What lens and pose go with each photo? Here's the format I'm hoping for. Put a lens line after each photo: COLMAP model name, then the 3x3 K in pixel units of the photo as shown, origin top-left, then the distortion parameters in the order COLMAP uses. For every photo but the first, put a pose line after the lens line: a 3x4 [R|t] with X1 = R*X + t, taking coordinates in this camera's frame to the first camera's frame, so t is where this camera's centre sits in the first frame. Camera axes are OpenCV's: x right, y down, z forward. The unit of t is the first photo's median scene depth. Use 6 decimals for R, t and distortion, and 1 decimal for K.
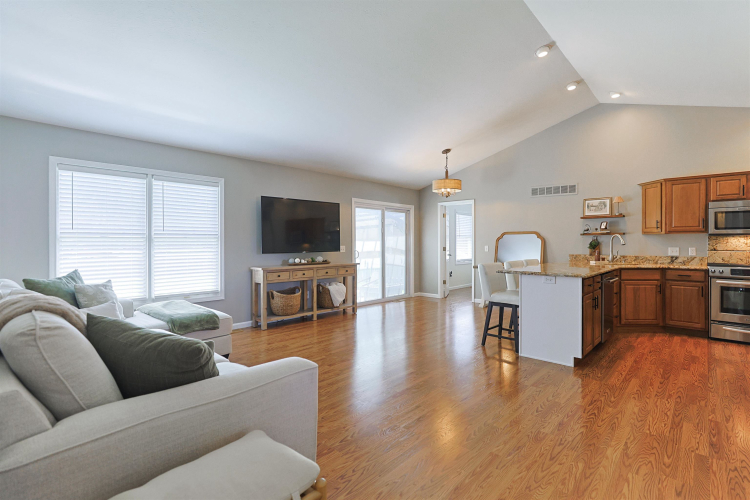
lens RADIAL K [[358.2, 0, 376.3], [0, 358.2, 245.9], [0, 0, 1]] dist [-0.002005, -0.000086]
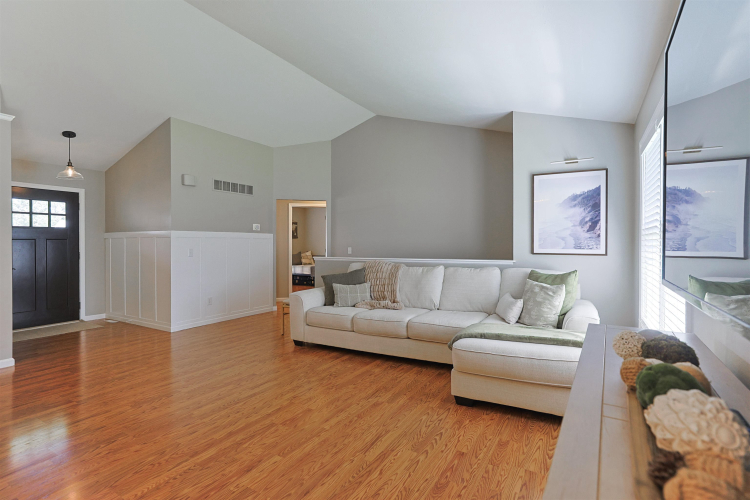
lens RADIAL K [[366.5, 0, 375.4], [0, 366.5, 245.2], [0, 0, 1]] dist [-0.001143, 0.000057]
pose [[-0.980262, 0.004002, -0.197663, -0.076411], [0.000892, 0.999874, 0.015820, -0.009194], [0.197702, 0.015332, -0.980142, 1.182494]]
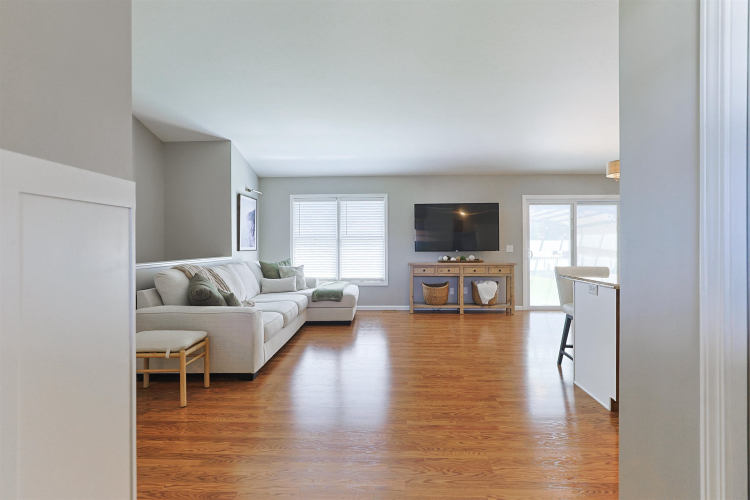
lens RADIAL K [[364.1, 0, 384.2], [0, 364.1, 248.2], [0, 0, 1]] dist [-0.005776, -0.000282]
pose [[0.651103, 0.007518, -0.758952, 0.537200], [-0.003888, 0.999971, 0.006569, 0.002668], [0.758979, -0.001326, 0.651114, 0.113606]]
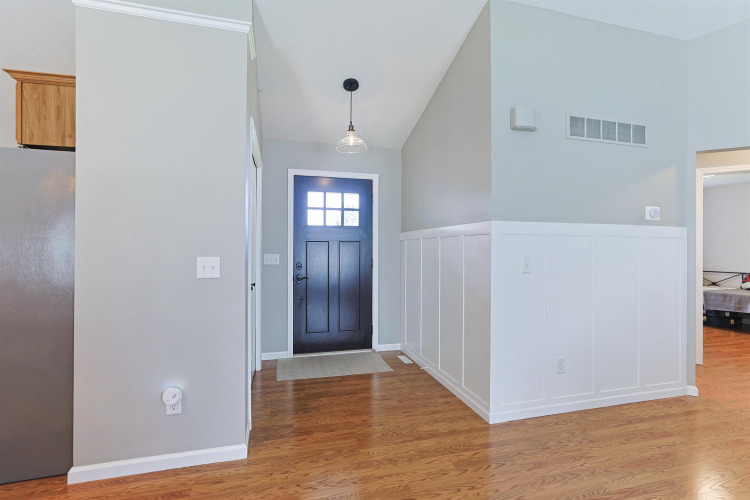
lens RADIAL K [[358.2, 0, 376.3], [0, 358.2, 245.9], [0, 0, 1]] dist [-0.002005, -0.000086]
pose [[-0.840796, 0.002083, 0.541349, 0.128135], [0.002667, 0.999996, 0.000296, -0.000558], [-0.541346, 0.001693, -0.840798, 0.618145]]
